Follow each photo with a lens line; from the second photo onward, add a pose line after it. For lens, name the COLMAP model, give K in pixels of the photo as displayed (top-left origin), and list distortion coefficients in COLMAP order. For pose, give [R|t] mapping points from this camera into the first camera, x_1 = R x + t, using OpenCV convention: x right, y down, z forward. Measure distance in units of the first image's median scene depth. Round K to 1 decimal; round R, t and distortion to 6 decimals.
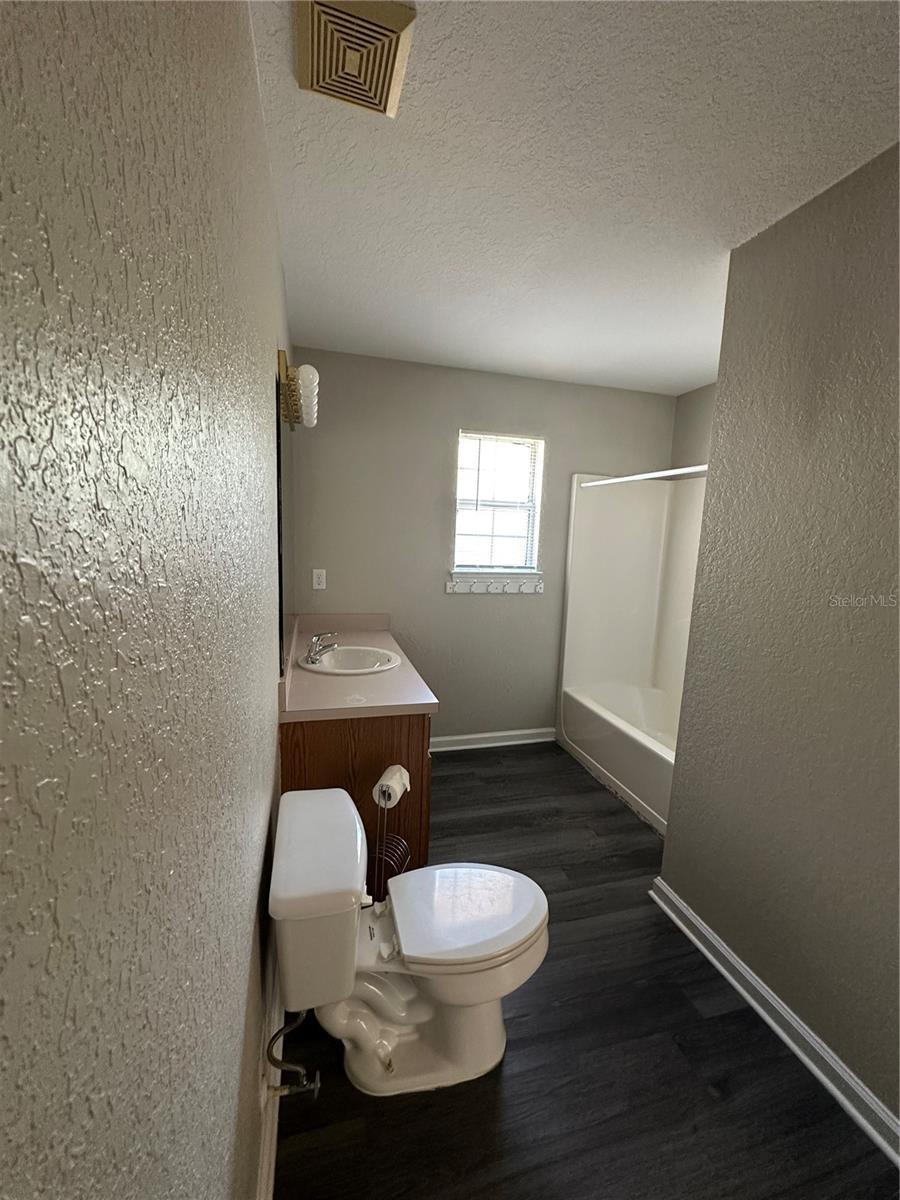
lens RADIAL K [[476.8, 0, 450.0], [0, 476.8, 600.0], [0, 0, 1]] dist [-0.002711, -0.000255]
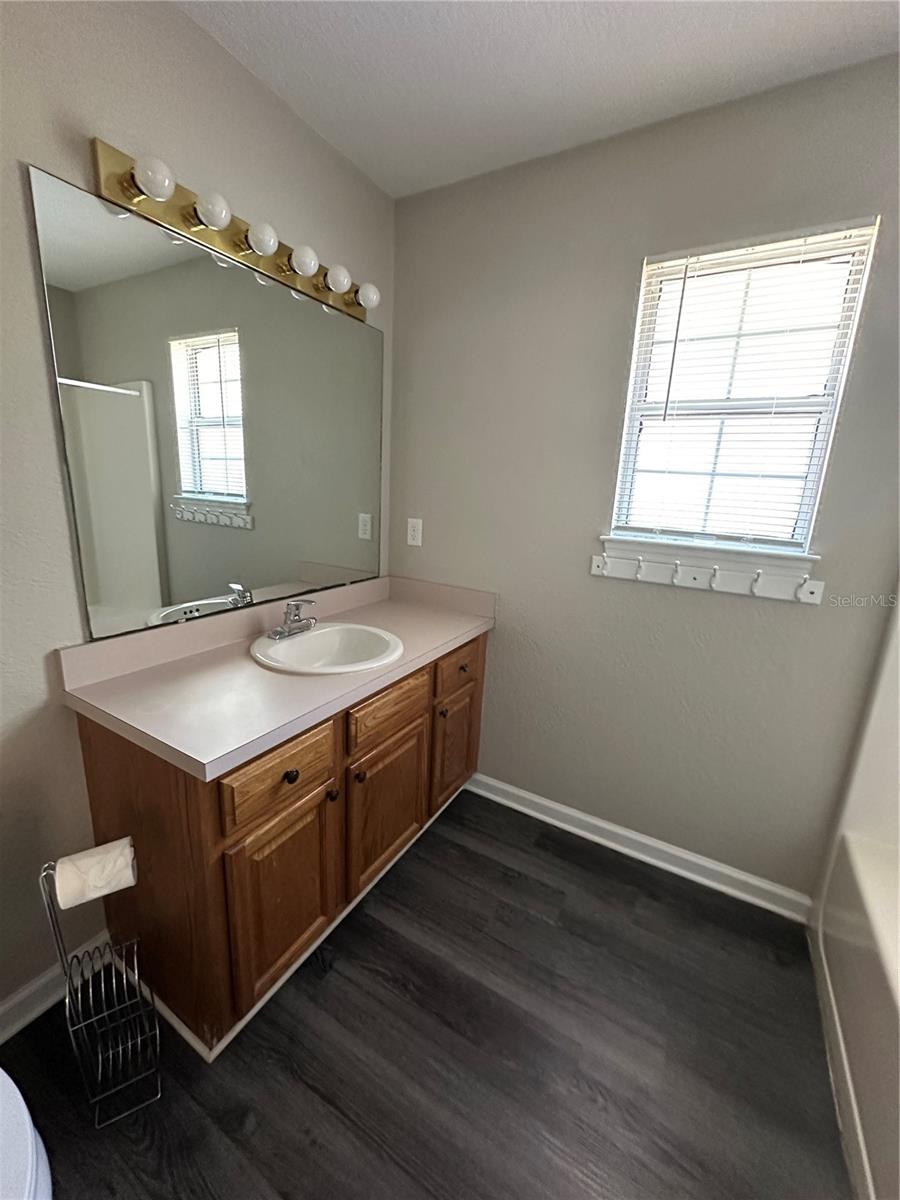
lens RADIAL K [[476.8, 0, 450.0], [0, 476.8, 600.0], [0, 0, 1]] dist [-0.002711, -0.000255]
pose [[0.702624, 0.166087, -0.691907, 0.272253], [-0.124965, 0.986067, 0.109797, -0.025774], [0.700502, 0.009318, 0.713589, 0.471911]]
